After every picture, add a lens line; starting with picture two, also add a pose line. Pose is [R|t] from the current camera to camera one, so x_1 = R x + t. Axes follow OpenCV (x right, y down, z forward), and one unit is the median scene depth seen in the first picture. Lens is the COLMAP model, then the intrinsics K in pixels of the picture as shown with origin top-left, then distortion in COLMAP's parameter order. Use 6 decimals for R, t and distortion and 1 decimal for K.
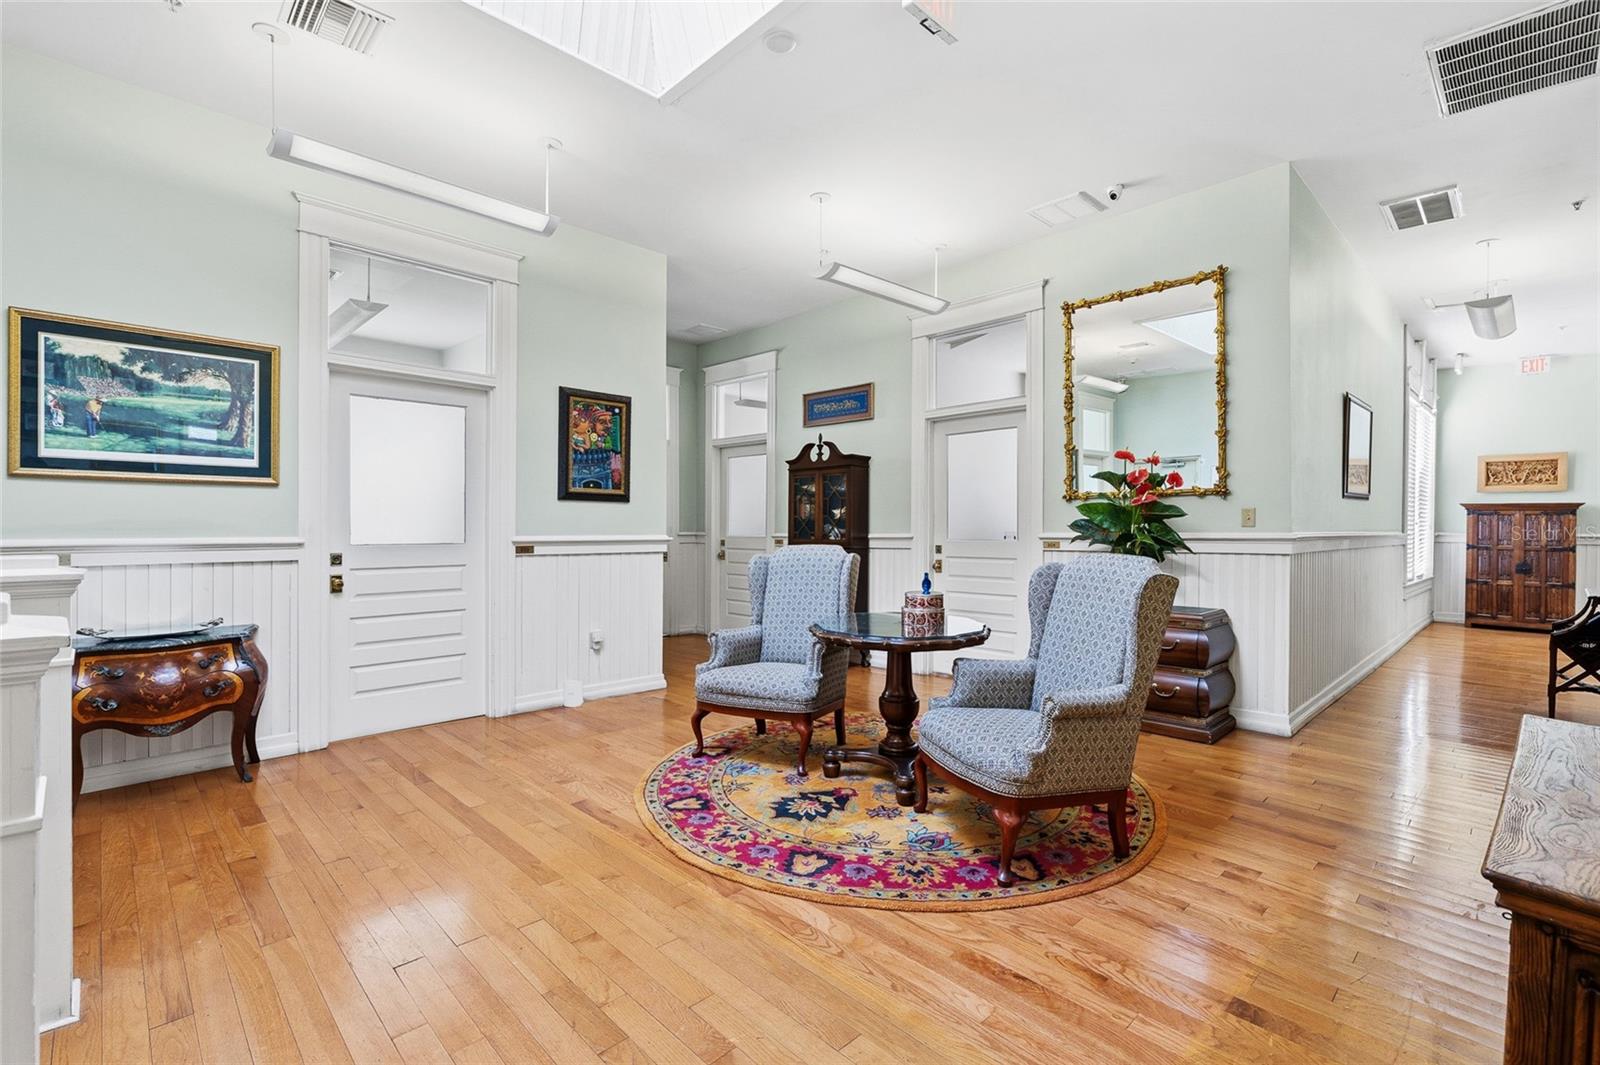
lens RADIAL K [[722.5, 0, 803.5], [0, 722.5, 530.5], [0, 0, 1]] dist [-0.011708, -0.000317]
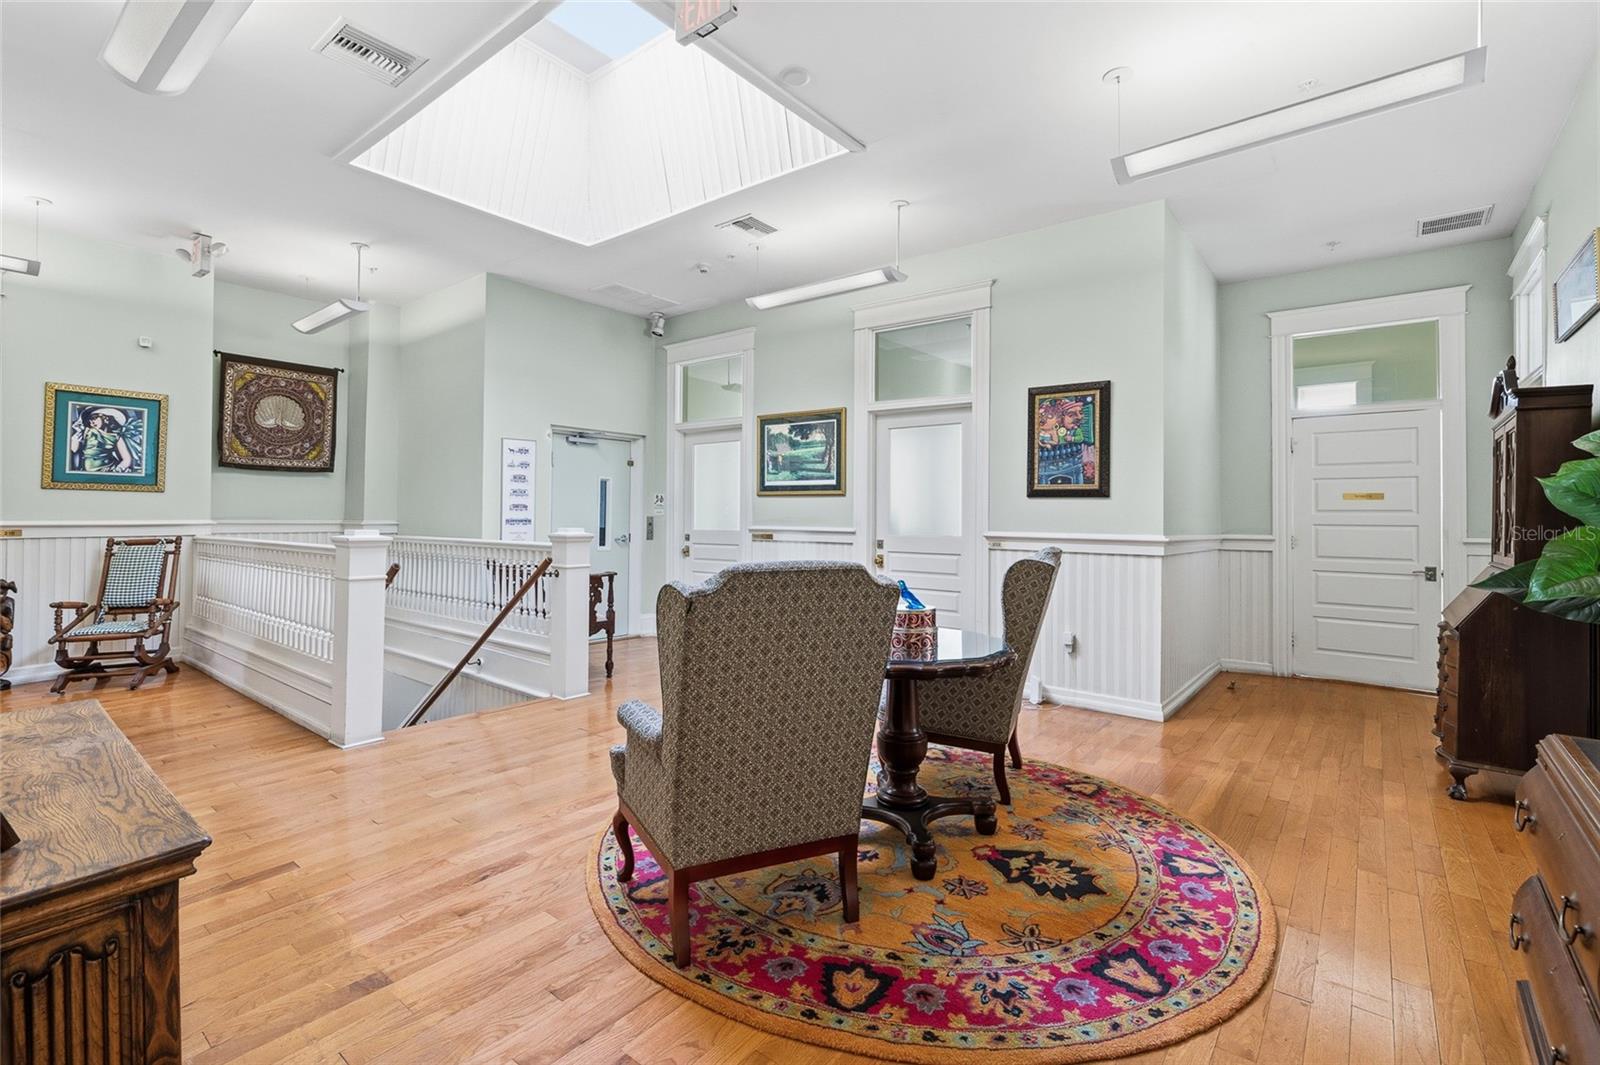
lens RADIAL K [[722.5, 0, 804.4], [0, 722.5, 517.9], [0, 0, 1]] dist [-0.011708, -0.000317]
pose [[0.125052, -0.001663, -0.992149, 0.850543], [-0.017584, 0.999838, -0.003892, -0.004958], [0.991994, 0.017933, 0.125003, 0.729031]]
